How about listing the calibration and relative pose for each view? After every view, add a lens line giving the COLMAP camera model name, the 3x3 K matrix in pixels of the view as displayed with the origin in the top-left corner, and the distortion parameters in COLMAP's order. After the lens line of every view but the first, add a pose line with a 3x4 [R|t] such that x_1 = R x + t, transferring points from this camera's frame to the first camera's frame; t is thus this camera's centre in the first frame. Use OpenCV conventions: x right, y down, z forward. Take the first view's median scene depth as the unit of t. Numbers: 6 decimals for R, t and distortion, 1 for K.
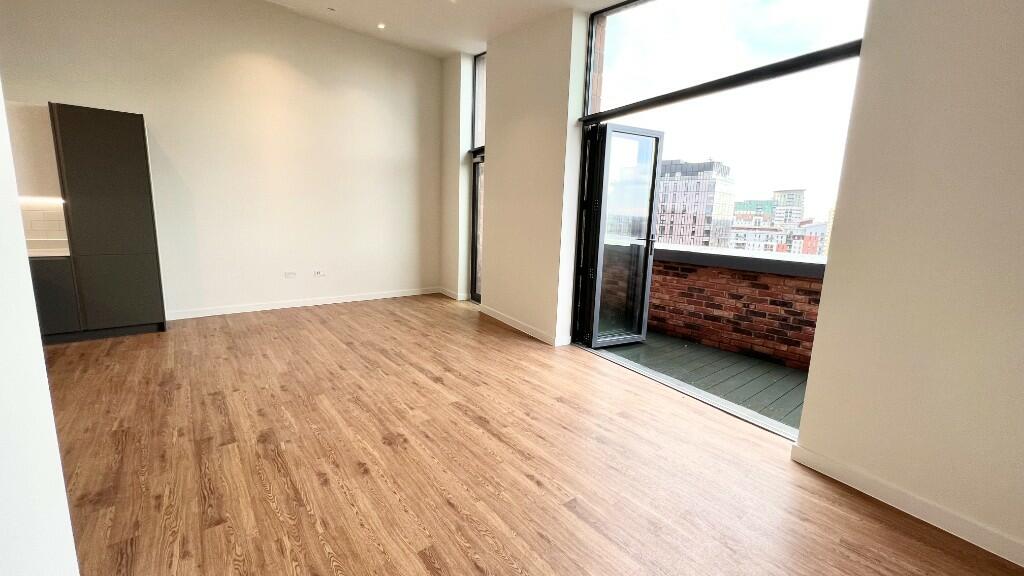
lens RADIAL K [[407.2, 0, 512.0], [0, 407.2, 288.0], [0, 0, 1]] dist [-0.001827, -0.000128]
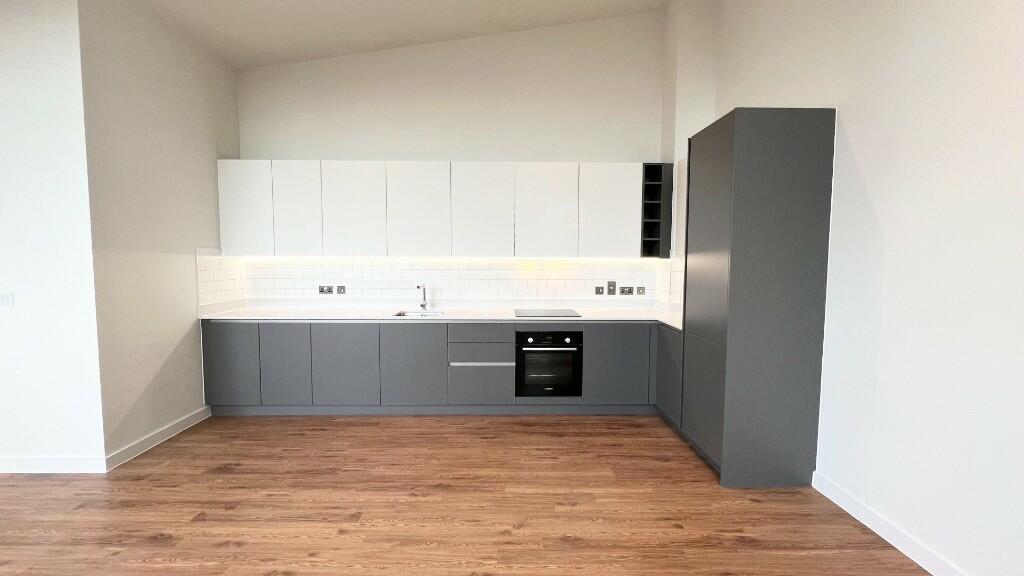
lens RADIAL K [[407.2, 0, 512.0], [0, 407.2, 288.0], [0, 0, 1]] dist [-0.001827, -0.000128]
pose [[-0.612748, 0.019236, -0.790044, -0.337511], [-0.161615, 0.975526, 0.149099, -0.322041], [0.773576, 0.219043, -0.594643, 1.643973]]
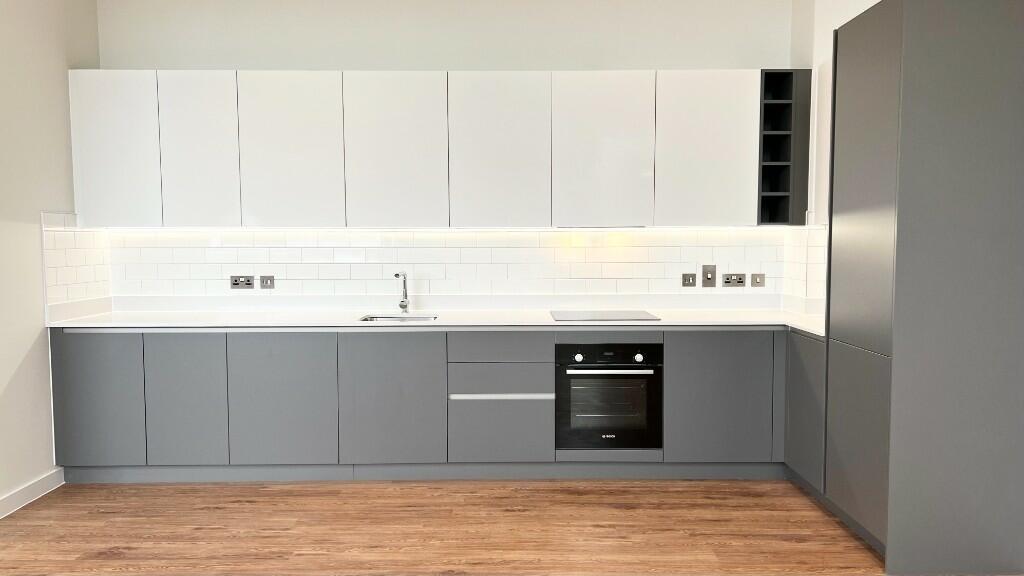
lens RADIAL K [[739.4, 0, 512.0], [0, 739.4, 288.0], [0, 0, 1]] dist [0.033585, -0.004044]
pose [[-0.625122, 0.020025, -0.780270, -0.173855], [-0.153089, 0.977108, 0.147727, -0.308711], [0.765366, 0.211798, -0.607747, 1.713547]]
